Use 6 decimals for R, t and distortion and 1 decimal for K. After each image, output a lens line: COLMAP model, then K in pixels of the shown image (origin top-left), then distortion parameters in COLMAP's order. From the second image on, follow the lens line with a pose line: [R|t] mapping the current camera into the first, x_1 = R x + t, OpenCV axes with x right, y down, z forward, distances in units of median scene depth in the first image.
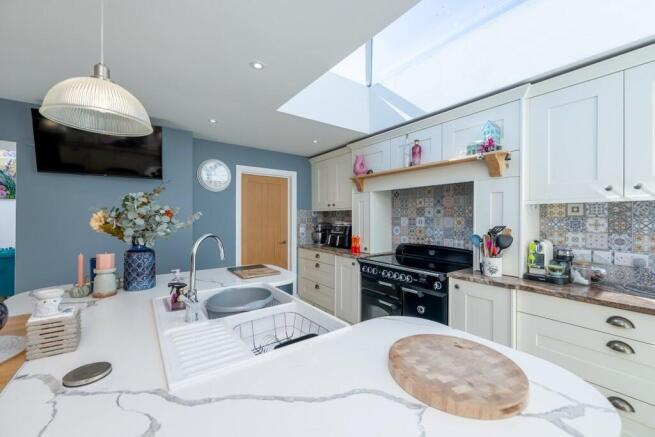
lens RADIAL K [[264.8, 0, 325.4], [0, 264.8, 215.8], [0, 0, 1]] dist [0.001267, 0.000156]
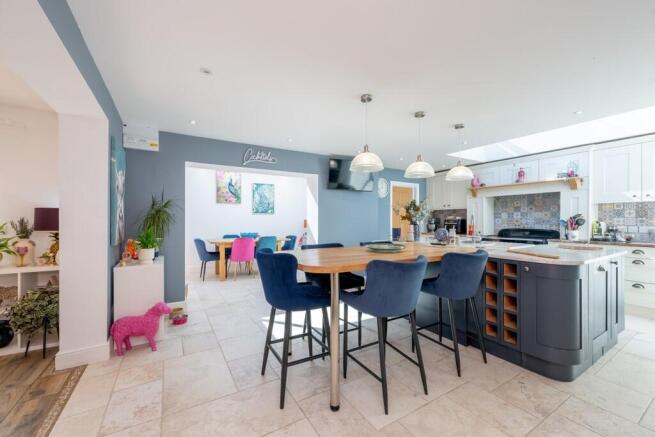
lens RADIAL K [[264.8, 0, 328.2], [0, 264.8, 219.7], [0, 0, 1]] dist [0.001267, 0.000156]
pose [[0.996734, -0.001446, -0.080745, -0.997559], [0.001724, 0.999993, 0.003375, 0.063649], [0.080740, -0.003503, 0.996729, -1.083146]]
